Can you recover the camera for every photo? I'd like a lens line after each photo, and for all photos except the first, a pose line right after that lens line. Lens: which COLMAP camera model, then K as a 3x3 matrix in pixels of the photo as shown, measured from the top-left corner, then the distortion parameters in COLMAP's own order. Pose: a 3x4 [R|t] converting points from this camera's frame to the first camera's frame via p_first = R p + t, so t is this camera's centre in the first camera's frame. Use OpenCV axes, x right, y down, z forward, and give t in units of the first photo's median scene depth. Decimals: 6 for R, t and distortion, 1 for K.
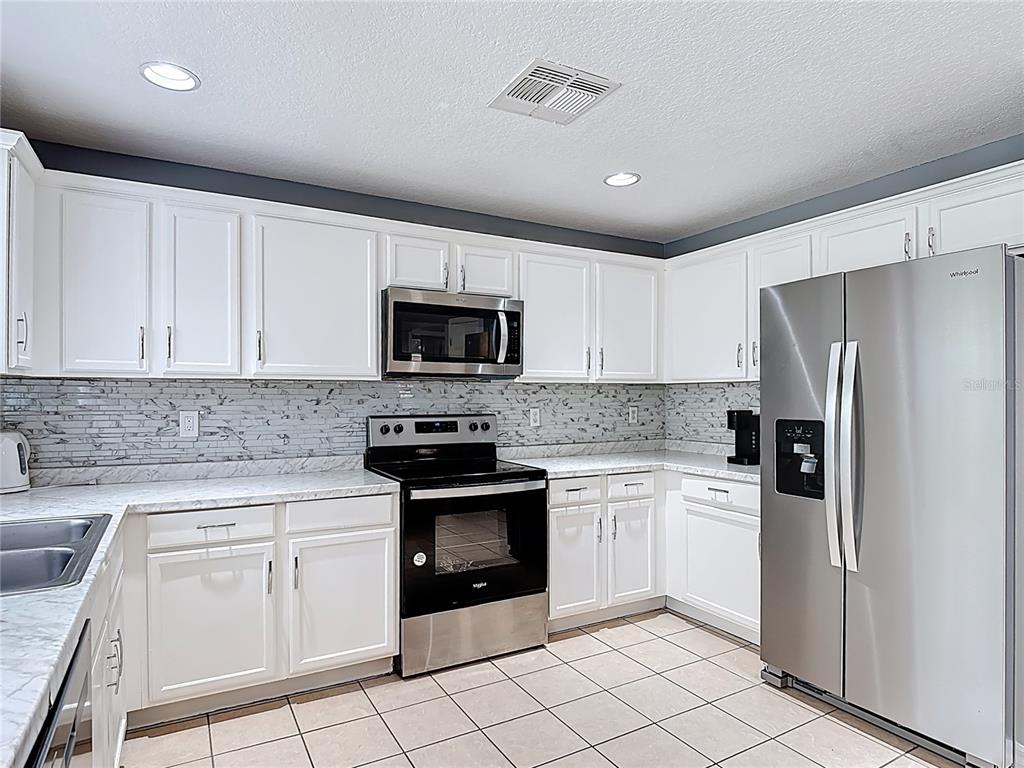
lens RADIAL K [[569.3, 0, 511.8], [0, 569.3, 394.5], [0, 0, 1]] dist [-0.002144, -0.001055]
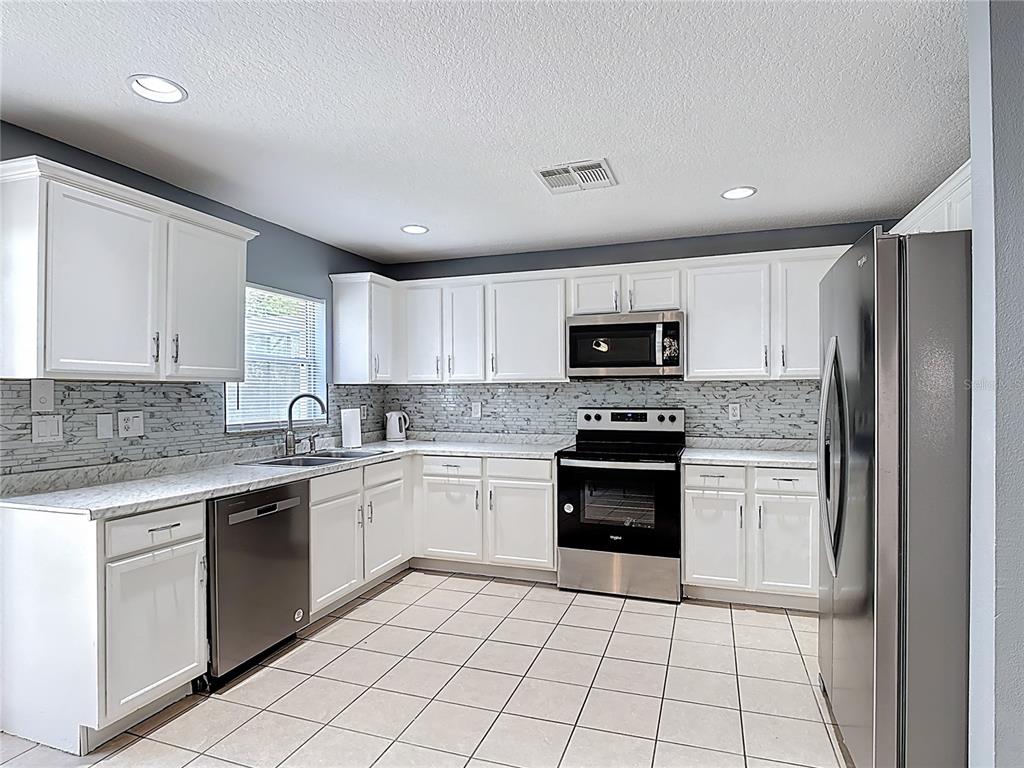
lens RADIAL K [[548.3, 0, 530.7], [0, 548.3, 389.4], [0, 0, 1]] dist [0.001157, -0.000213]
pose [[0.687346, -0.005732, -0.726308, 0.650429], [0.006549, 0.999977, -0.001694, -0.004736], [0.726301, -0.003593, 0.687367, -0.007422]]
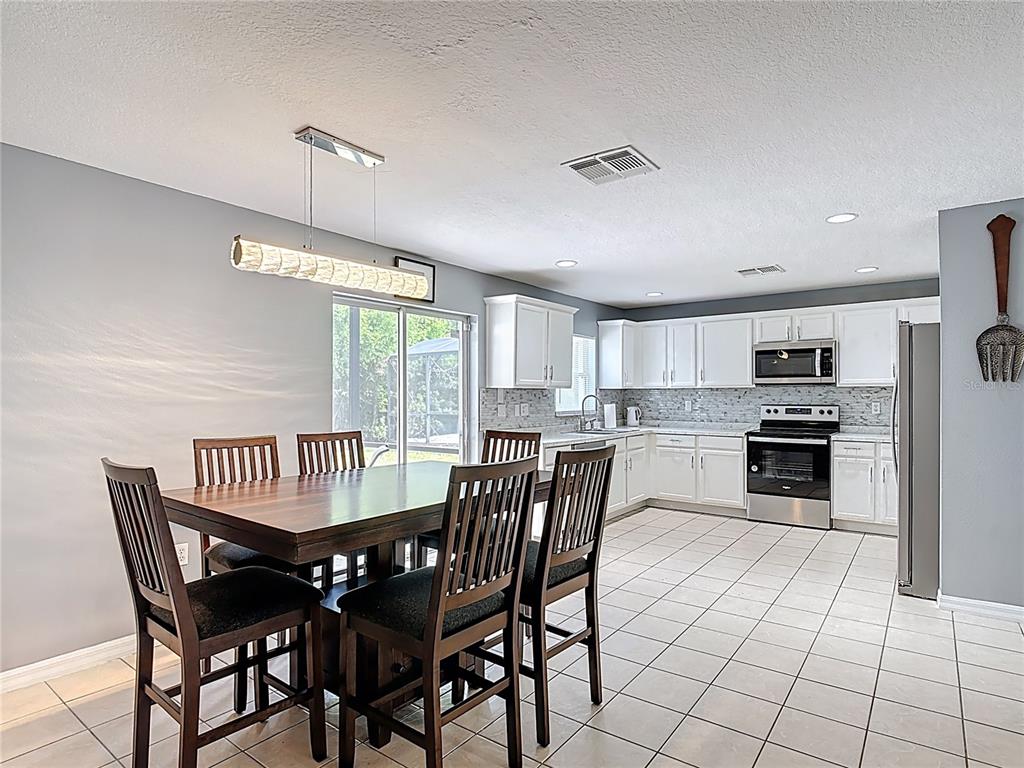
lens RADIAL K [[563.5, 0, 511.3], [0, 563.5, 392.2], [0, 0, 1]] dist [-0.073280, -0.001308]
pose [[0.408658, -0.003375, -0.912681, 1.209969], [0.005937, 0.999982, -0.001040, -0.009453], [0.912668, -0.004994, 0.408671, -0.637880]]
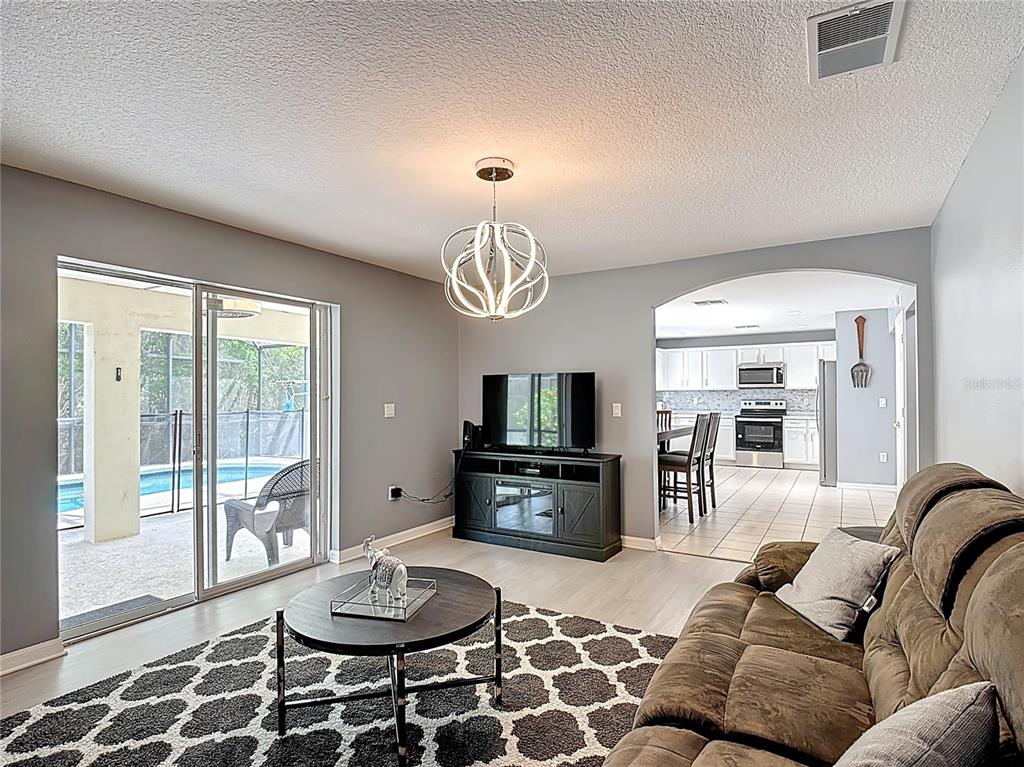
lens RADIAL K [[563.5, 0, 511.3], [0, 563.5, 391.7], [0, 0, 1]] dist [-0.073280, -0.001308]
pose [[0.501419, -0.006954, -0.865177, 1.974958], [0.009155, 0.999954, -0.002732, -0.014449], [0.865156, -0.006551, 0.501460, -1.898362]]
